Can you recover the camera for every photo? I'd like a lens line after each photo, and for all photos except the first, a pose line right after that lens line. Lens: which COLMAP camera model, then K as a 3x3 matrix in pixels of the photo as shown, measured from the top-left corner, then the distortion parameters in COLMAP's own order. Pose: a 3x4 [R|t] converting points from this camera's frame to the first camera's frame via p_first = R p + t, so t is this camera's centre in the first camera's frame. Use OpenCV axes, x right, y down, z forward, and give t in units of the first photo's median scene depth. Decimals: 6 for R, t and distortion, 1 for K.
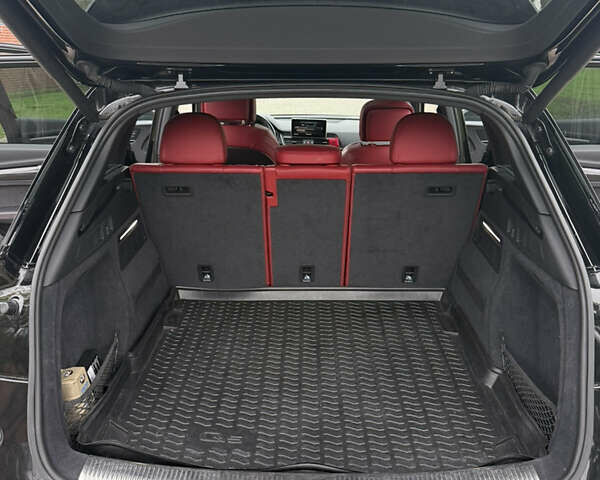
lens RADIAL K [[568.3, 0, 289.0], [0, 568.3, 253.8], [0, 0, 1]] dist [0.005194, 0.000000]
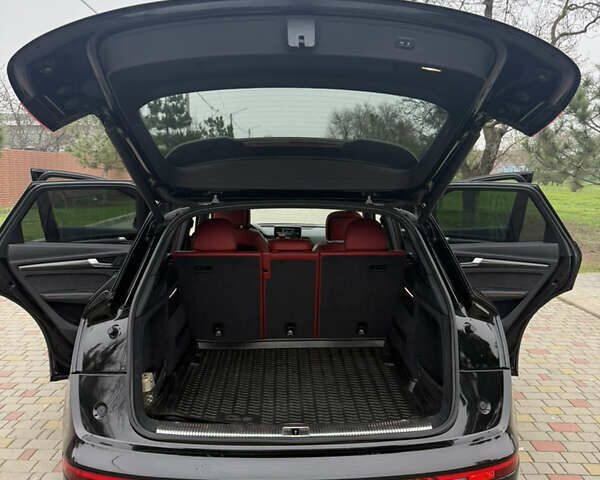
lens RADIAL K [[568.3, 0, 302.7], [0, 568.3, 241.0], [0, 0, 1]] dist [0.005194, 0.000000]
pose [[0.997649, -0.001909, 0.068502, -0.040385], [0.016644, 0.976431, -0.215185, 0.152026], [-0.066477, 0.215820, 0.974168, -0.520590]]
